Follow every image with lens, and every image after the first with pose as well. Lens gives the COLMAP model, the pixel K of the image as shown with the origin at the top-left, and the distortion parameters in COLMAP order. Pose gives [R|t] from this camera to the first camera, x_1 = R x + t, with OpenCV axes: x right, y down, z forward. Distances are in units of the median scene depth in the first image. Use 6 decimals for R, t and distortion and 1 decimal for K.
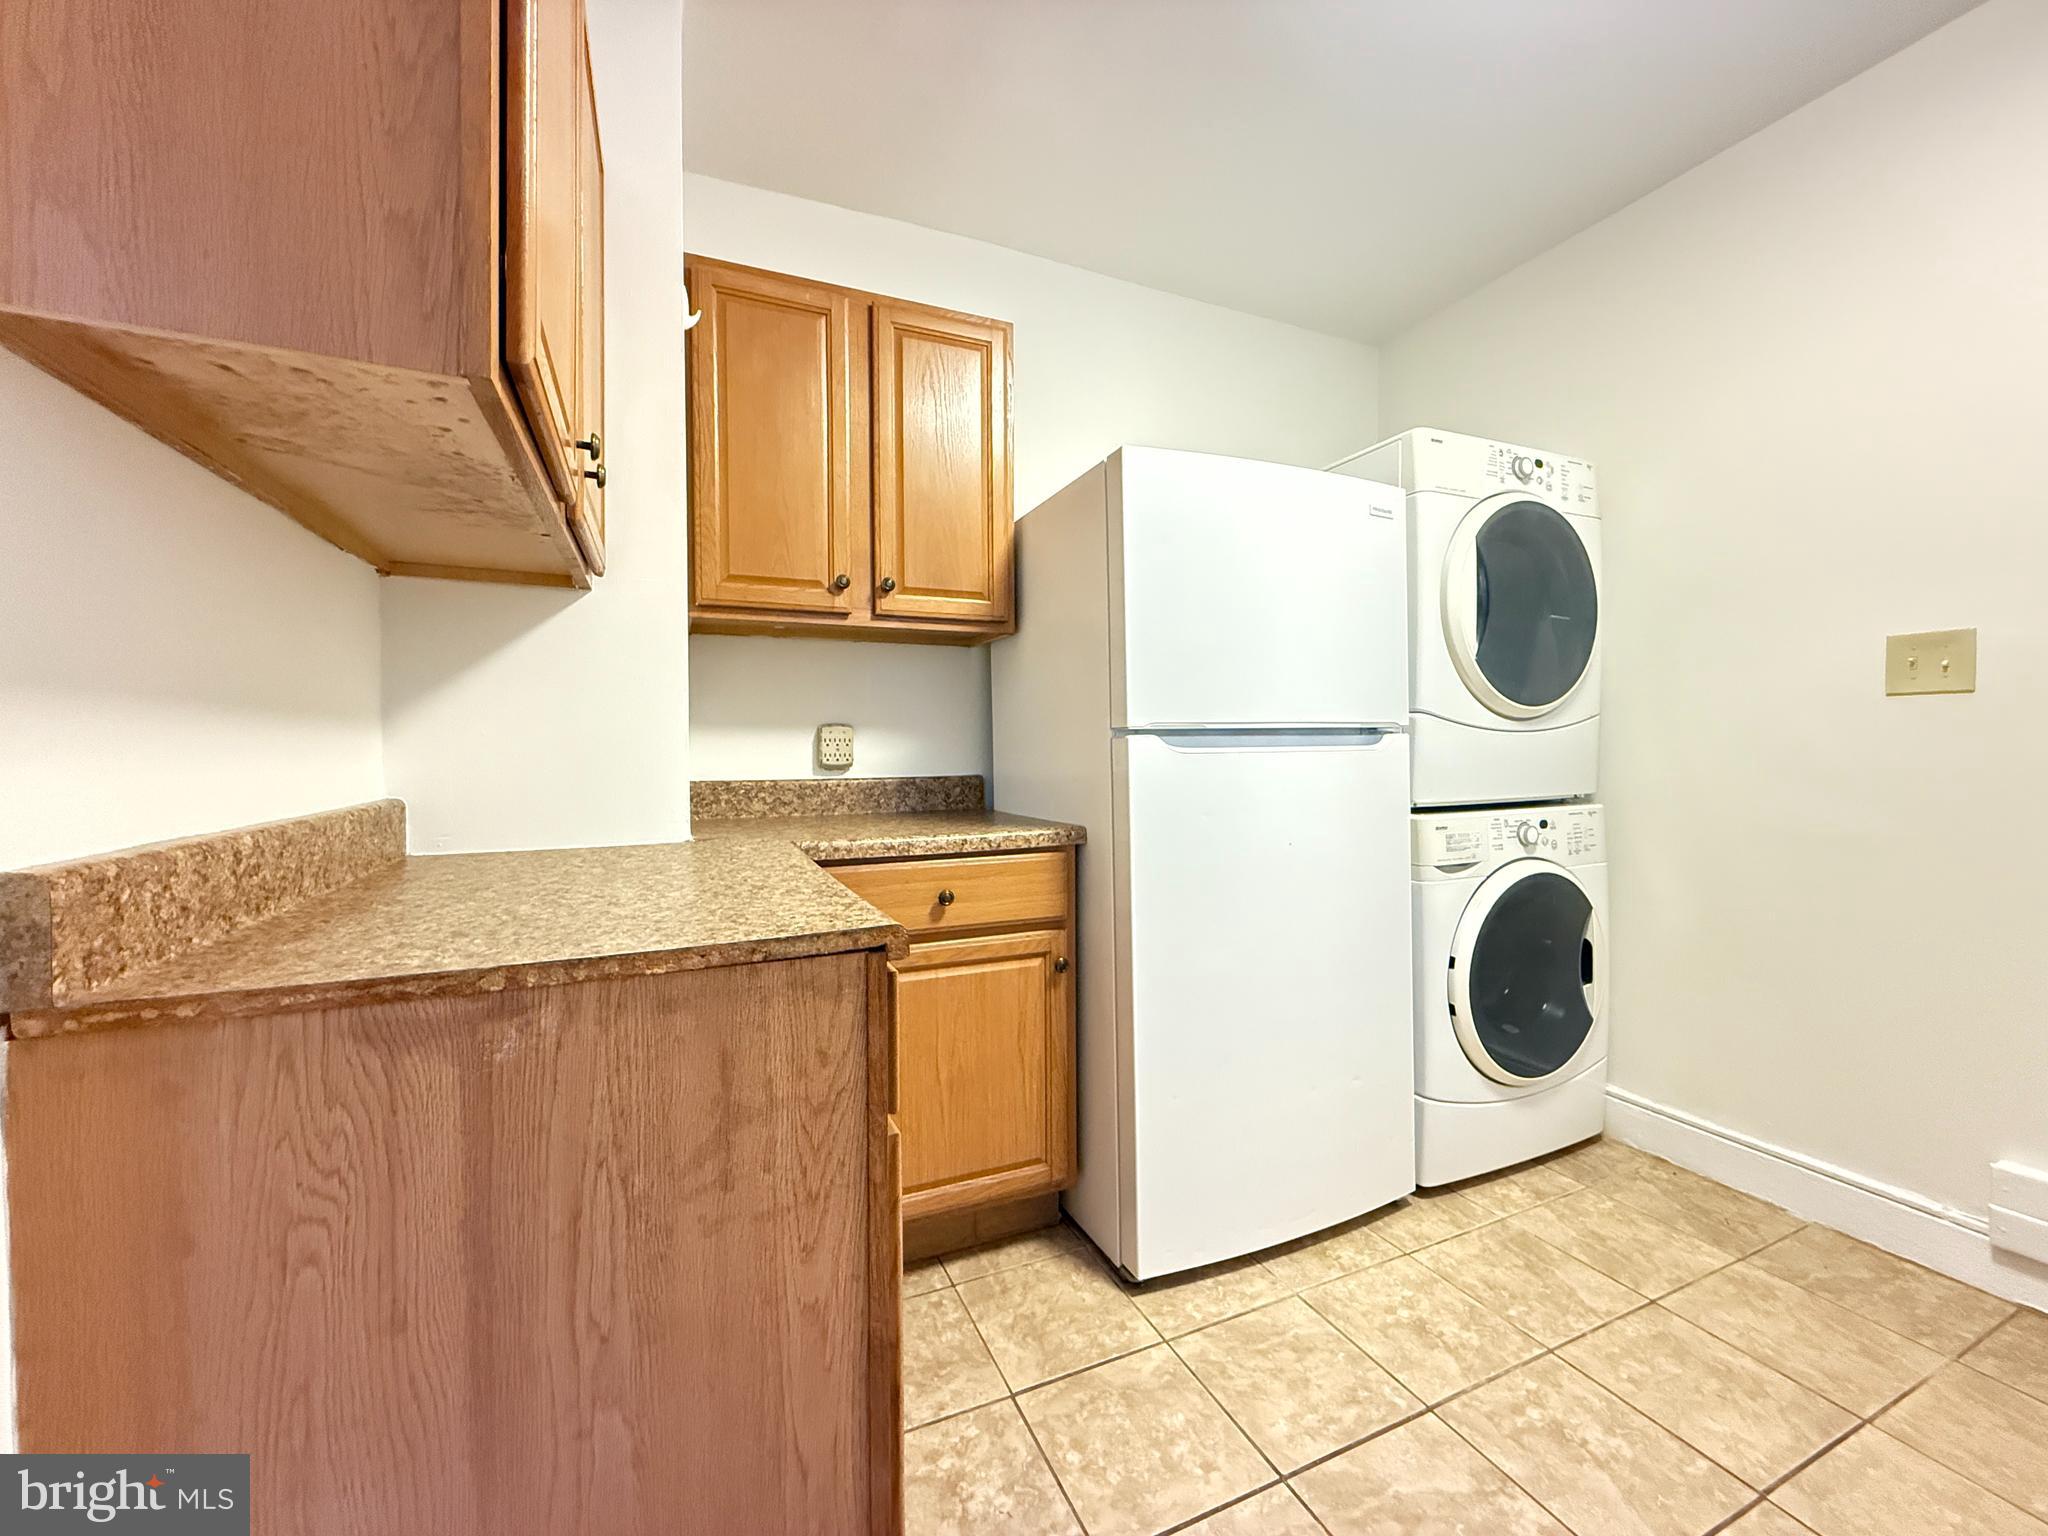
lens RADIAL K [[814.8, 0, 1019.1], [0, 814.8, 766.7], [0, 0, 1]] dist [0.000088, 0.000149]
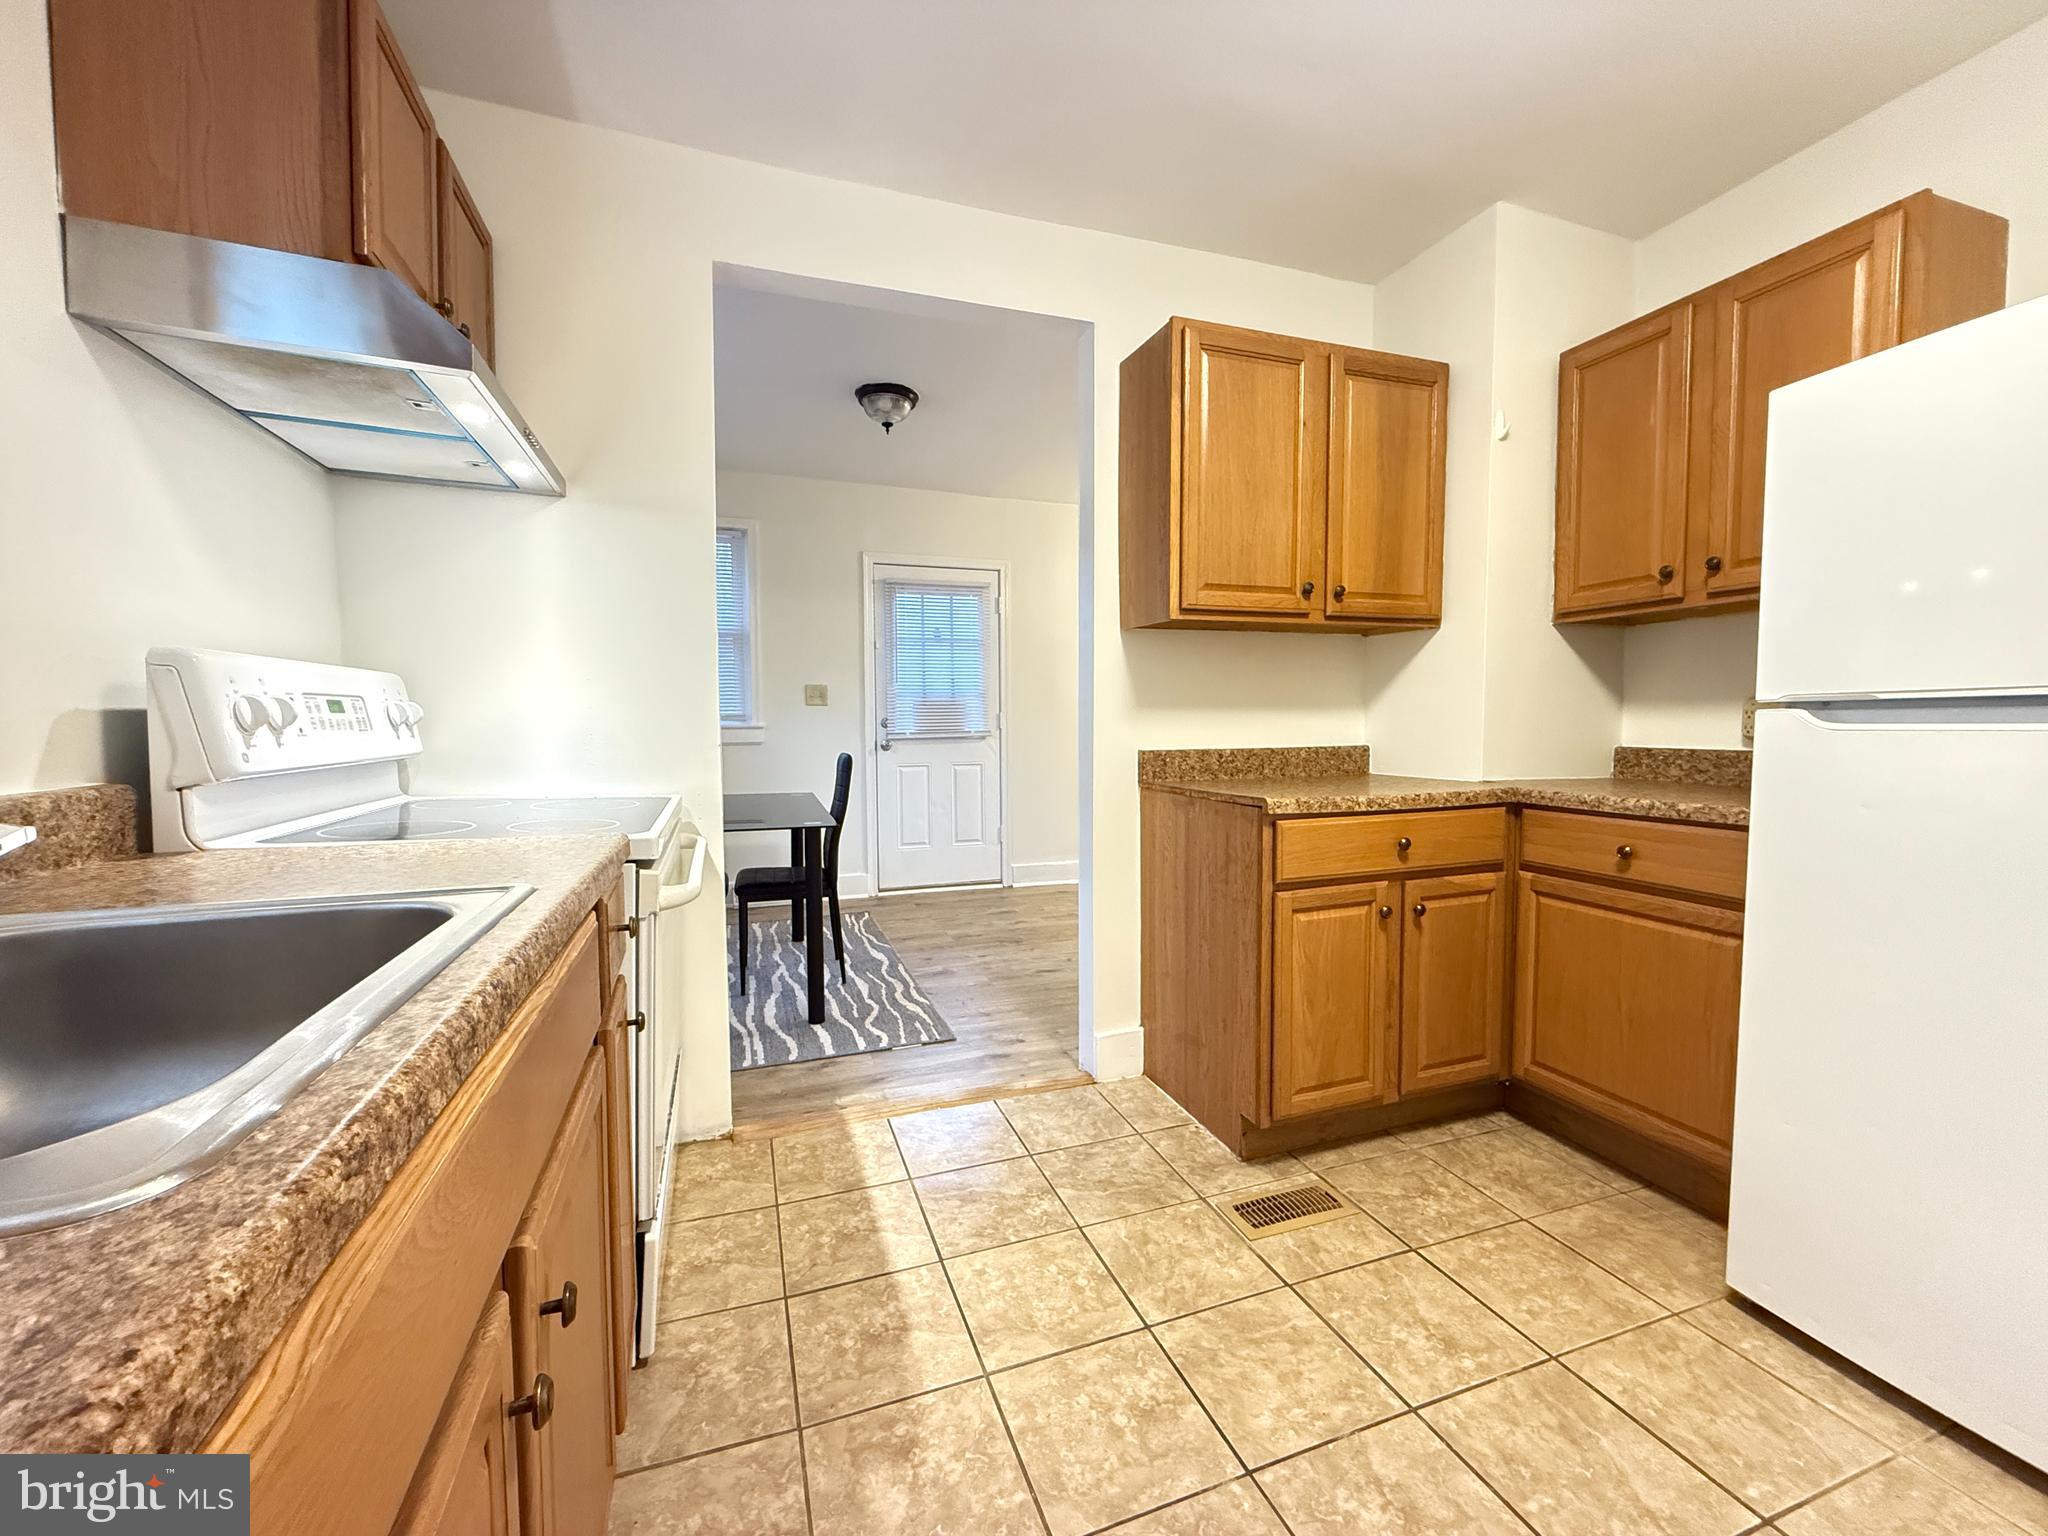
lens RADIAL K [[814.8, 0, 1019.1], [0, 814.8, 766.7], [0, 0, 1]] dist [0.000088, 0.000149]
pose [[-0.078098, 0.061560, -0.995043, 1.089374], [-0.018315, 0.997835, 0.063170, -0.015996], [0.996777, 0.023158, -0.076802, 0.230306]]
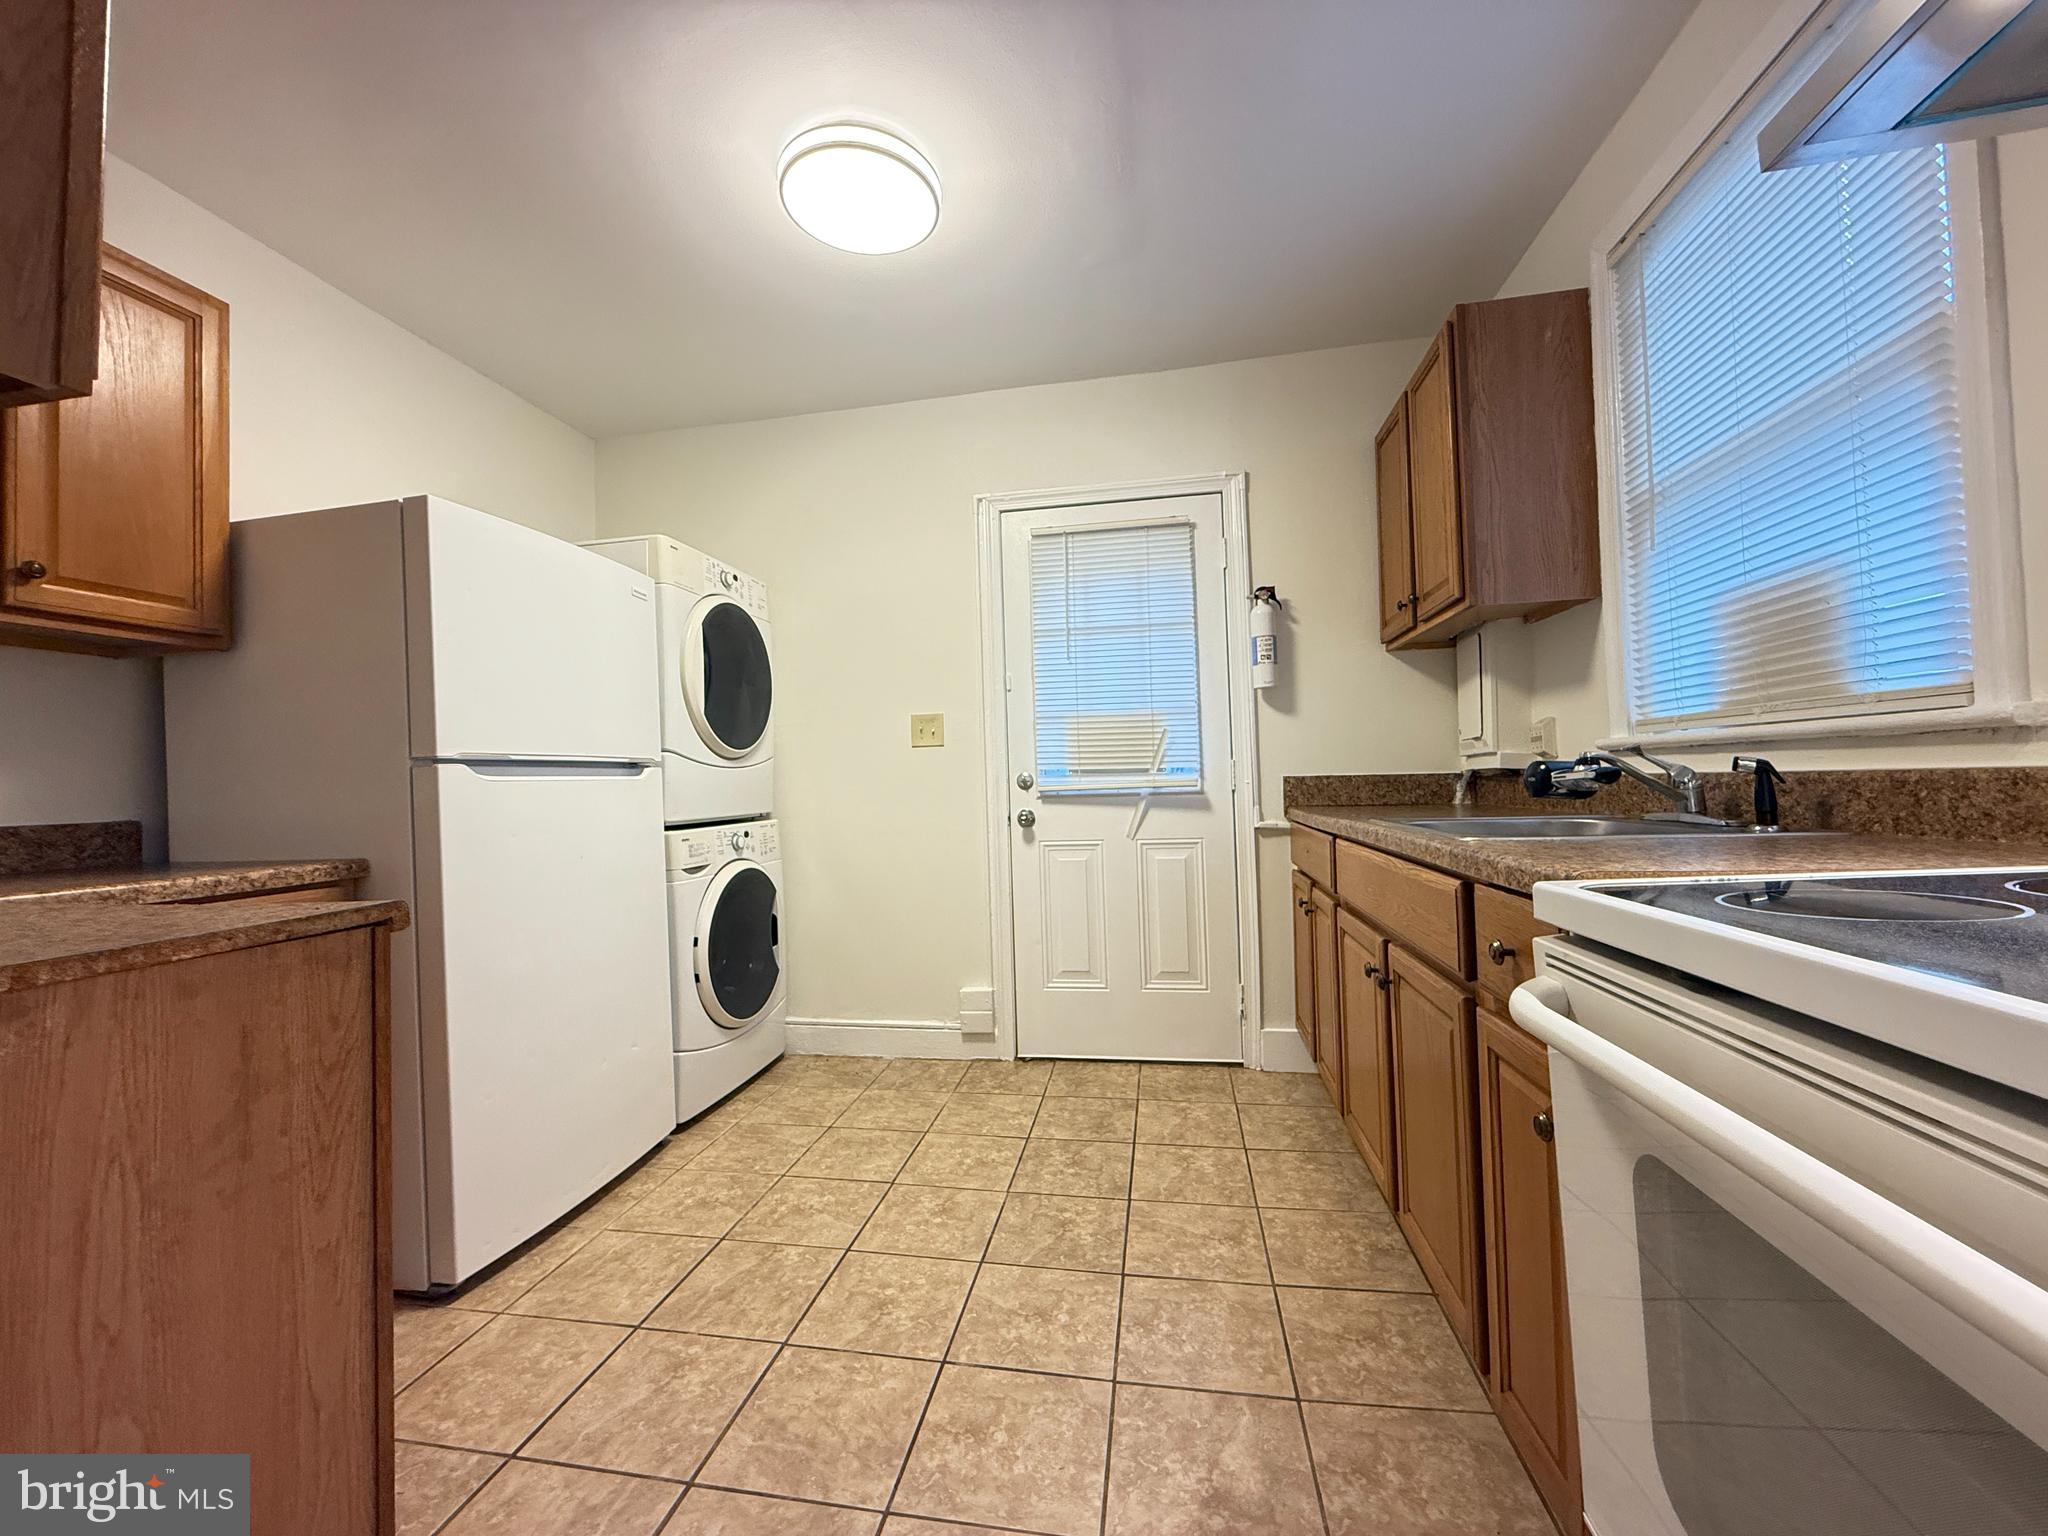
lens RADIAL K [[814.8, 0, 1019.1], [0, 814.8, 766.7], [0, 0, 1]] dist [0.000088, 0.000149]
pose [[0.562794, 0.007991, 0.826558, -0.308345], [0.046700, 0.998049, -0.041447, 0.043339], [-0.825277, 0.061927, 0.561323, -0.217180]]
